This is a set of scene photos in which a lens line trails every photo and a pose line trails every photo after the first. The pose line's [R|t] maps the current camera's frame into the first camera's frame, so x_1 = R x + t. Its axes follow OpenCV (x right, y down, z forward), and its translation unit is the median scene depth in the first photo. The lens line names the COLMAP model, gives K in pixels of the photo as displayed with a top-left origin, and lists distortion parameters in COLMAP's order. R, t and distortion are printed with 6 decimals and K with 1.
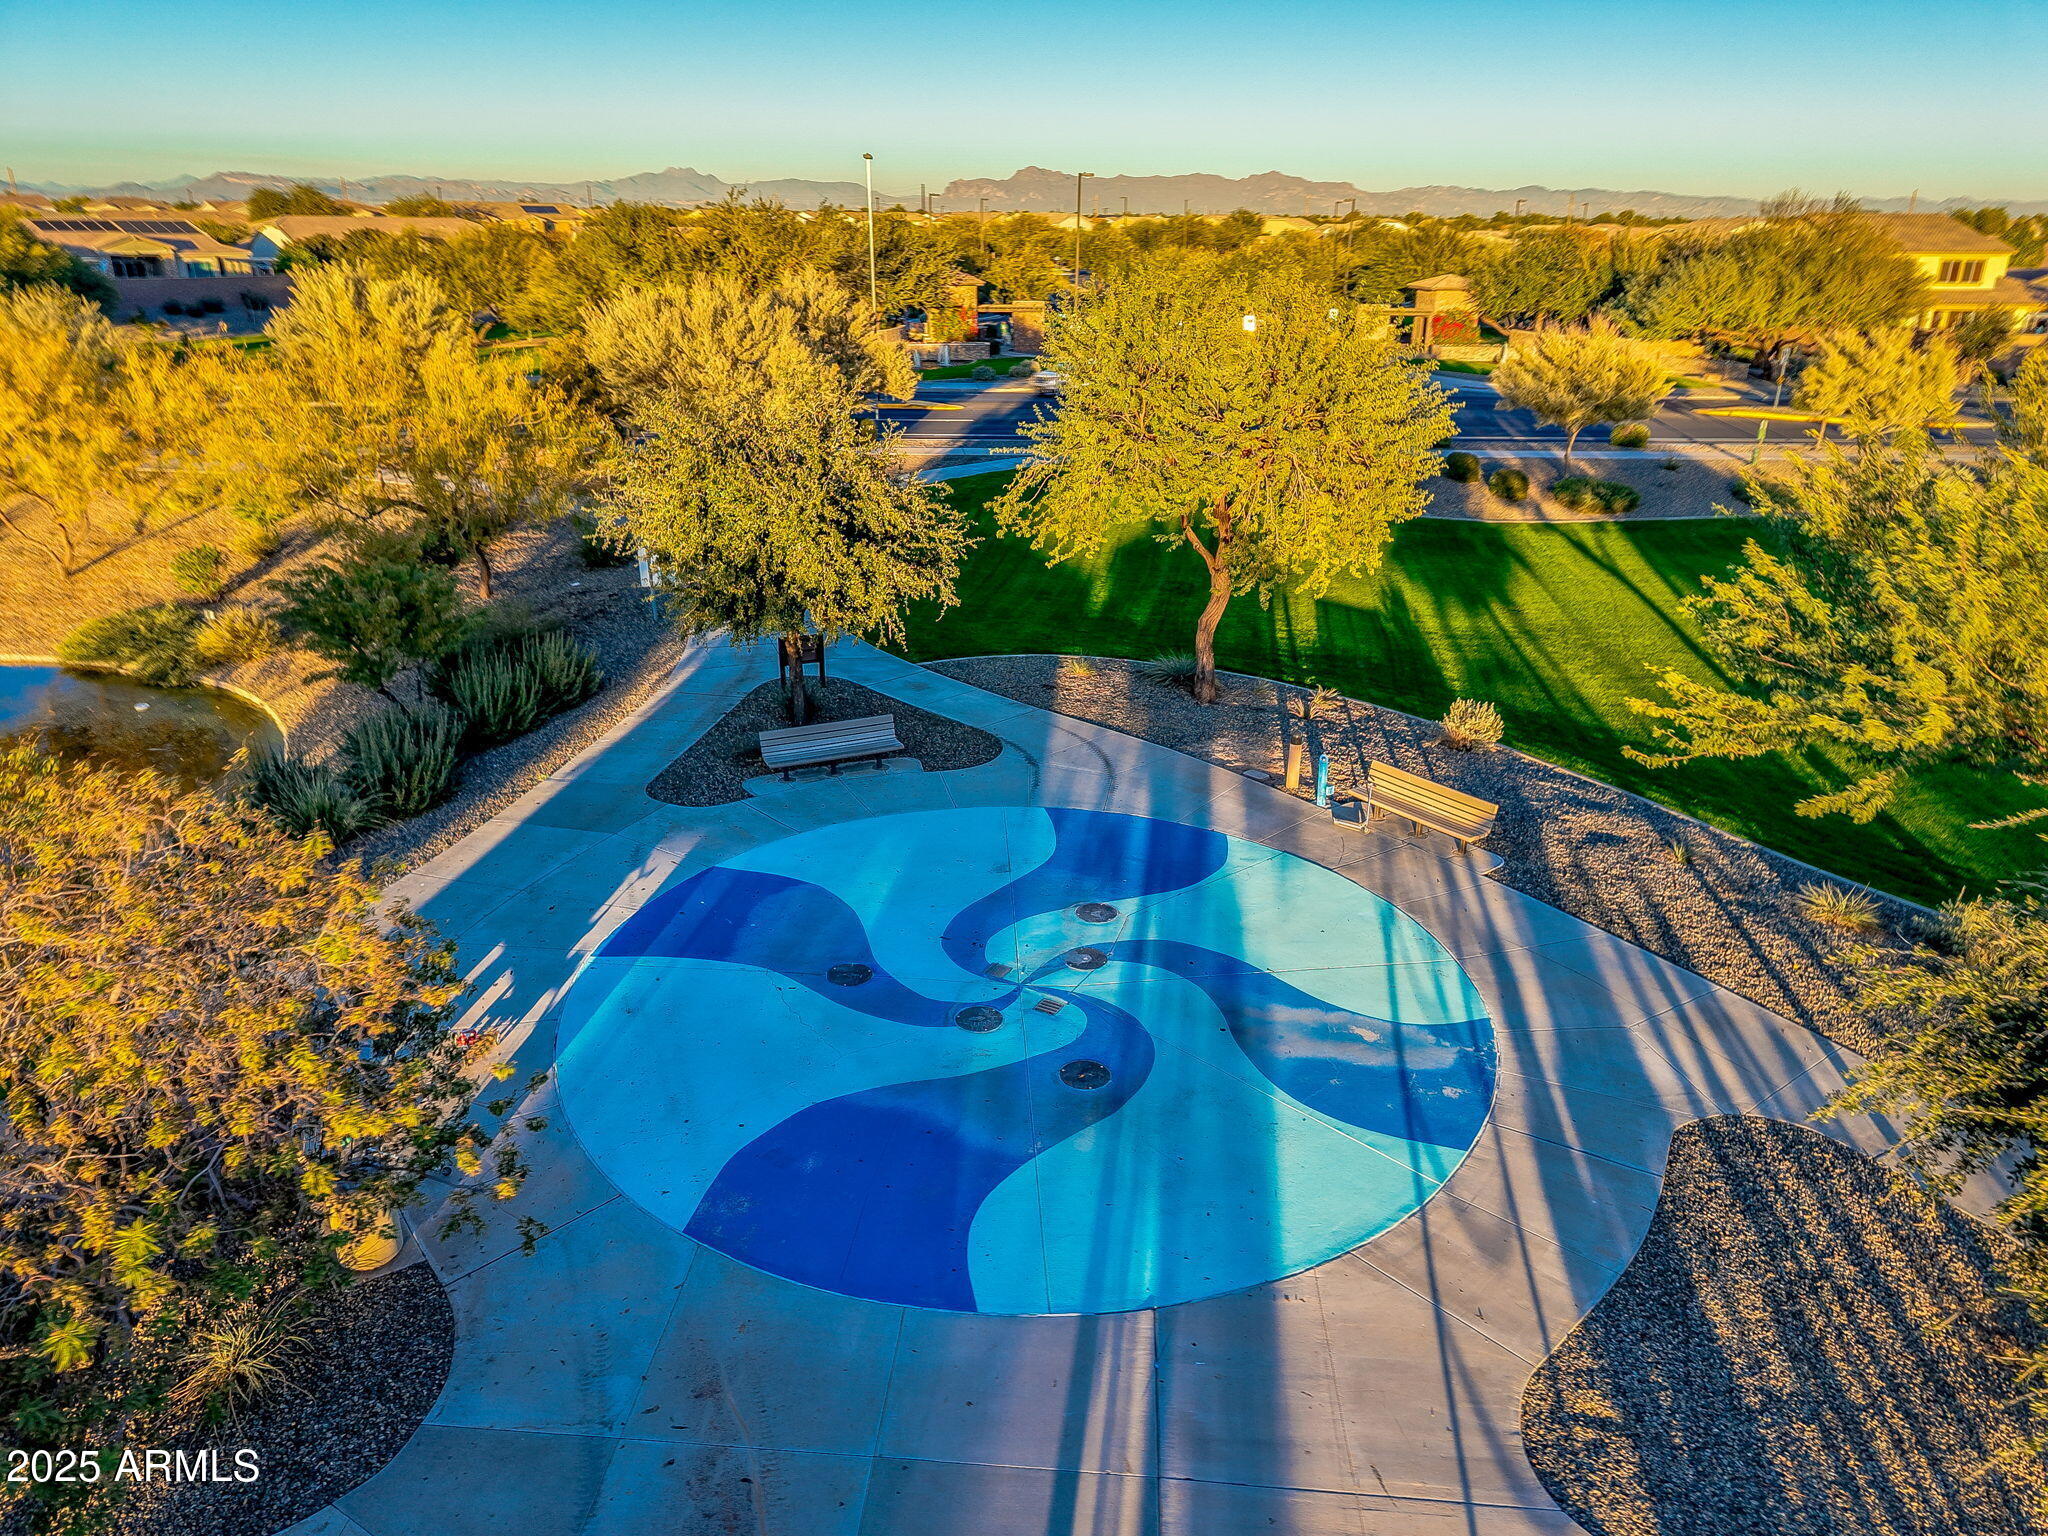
lens RADIAL K [[1381.4, 0, 1027.0], [0, 1381.4, 782.7], [0, 0, 1]] dist [0.028114, -0.025506]
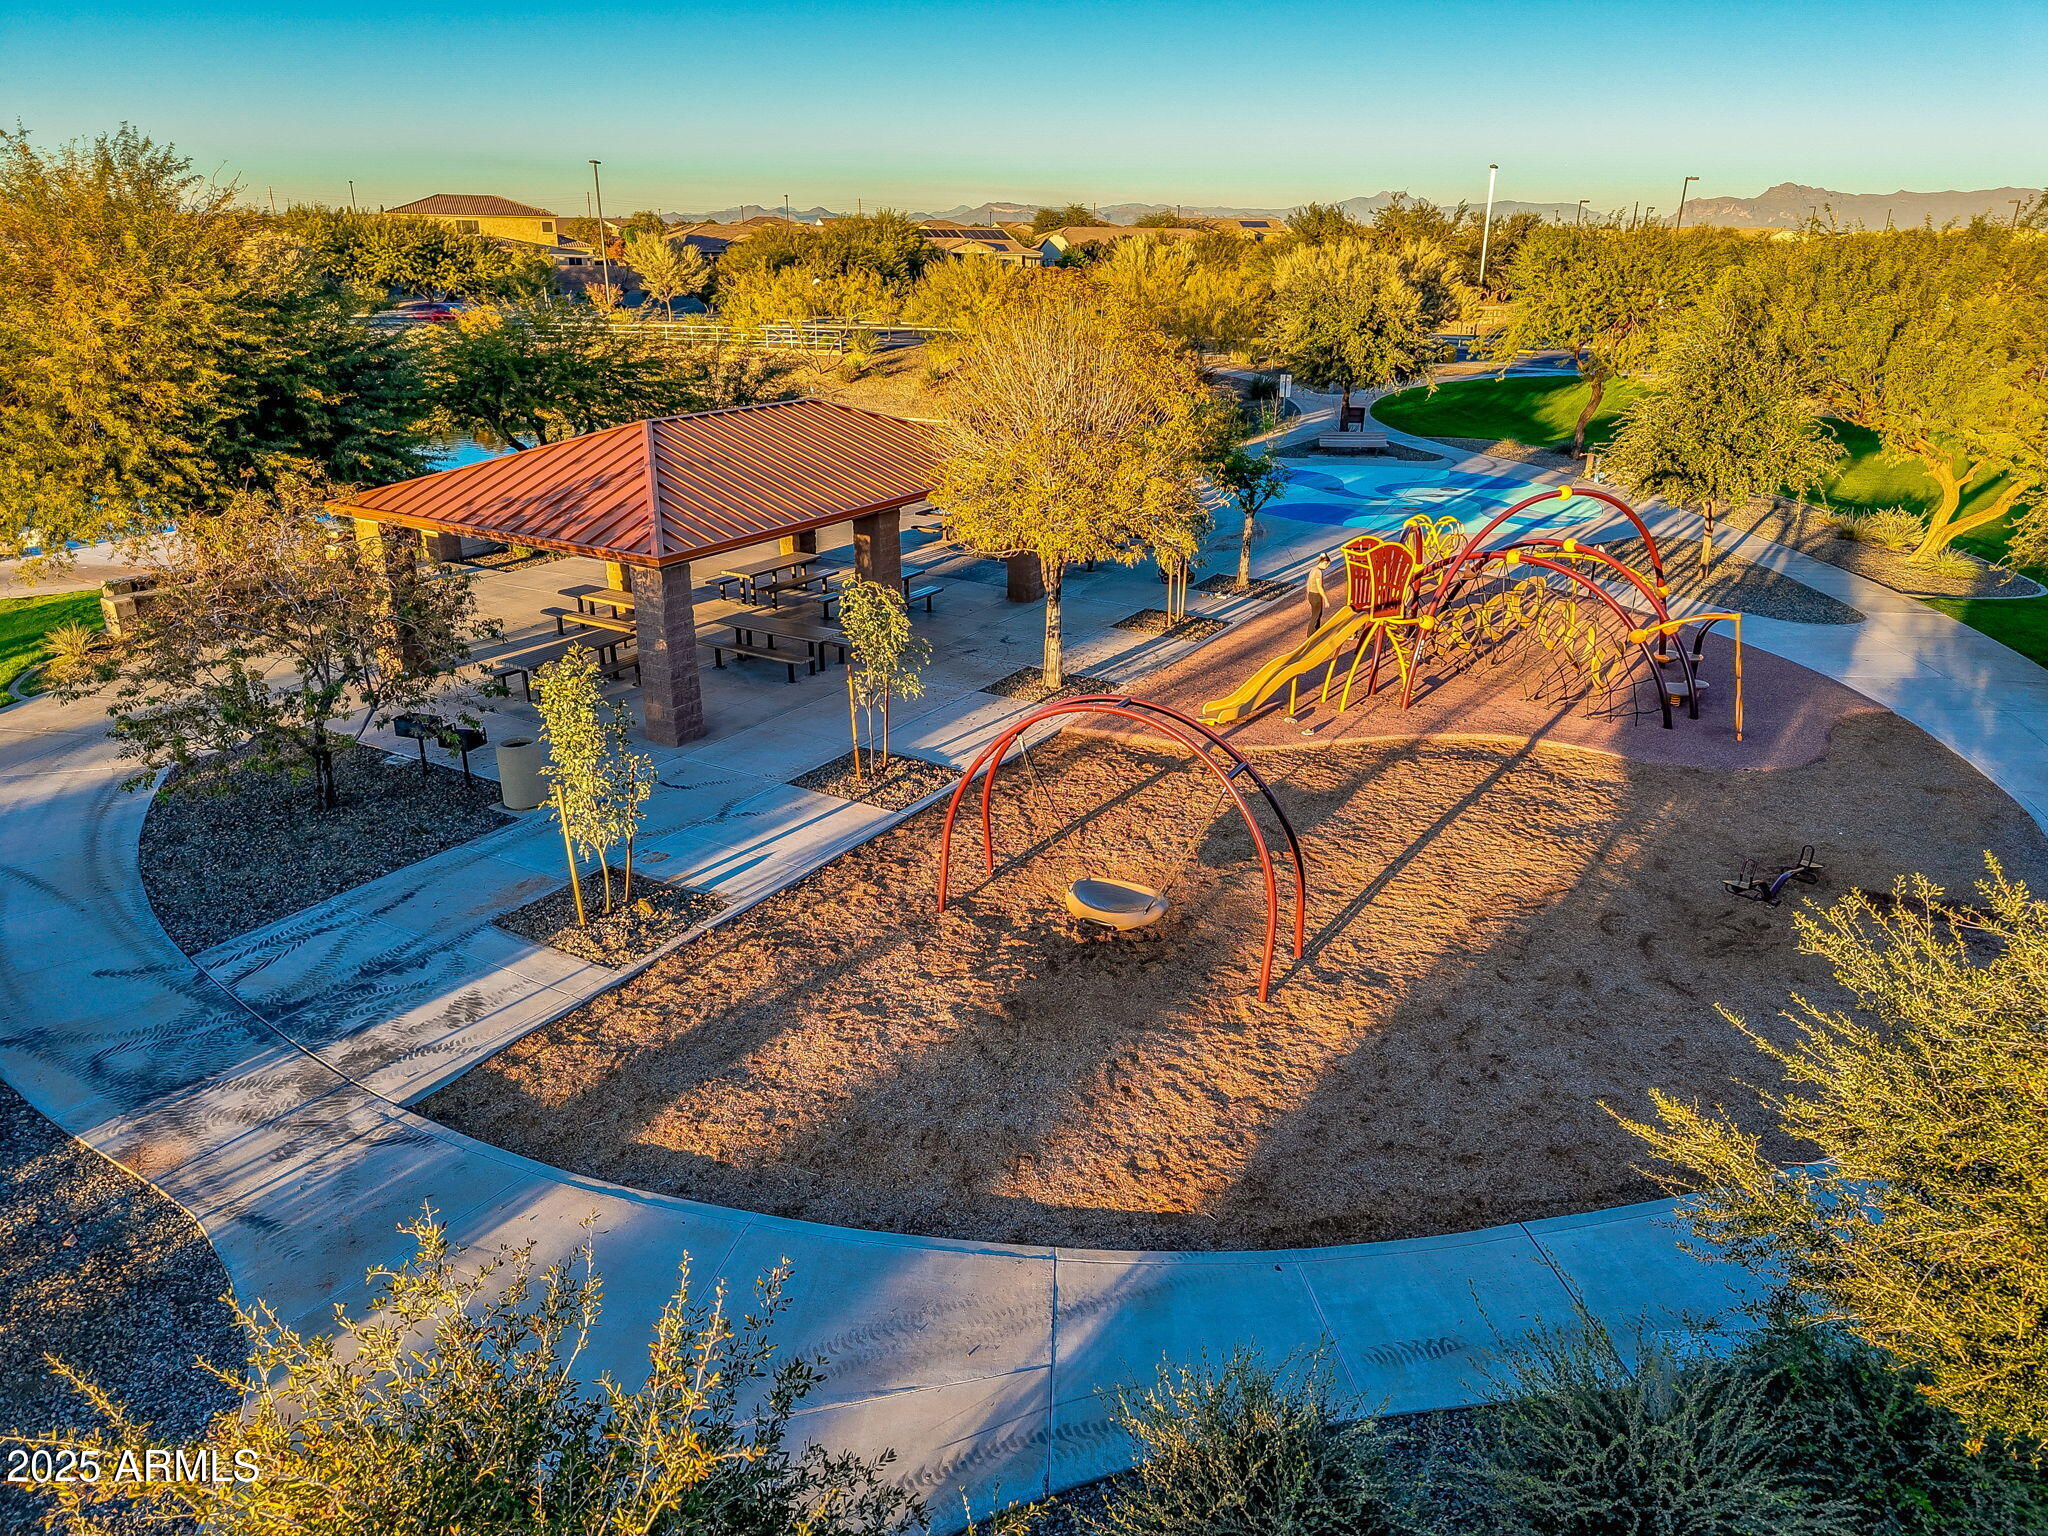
lens RADIAL K [[1381.4, 0, 1027.0], [0, 1381.4, 782.7], [0, 0, 1]] dist [0.028114, -0.025506]
pose [[0.895037, 0.164969, -0.414359, 0.093312], [-0.171287, 0.984972, 0.022158, 0.130921], [0.411787, 0.051142, 0.909844, -0.272663]]
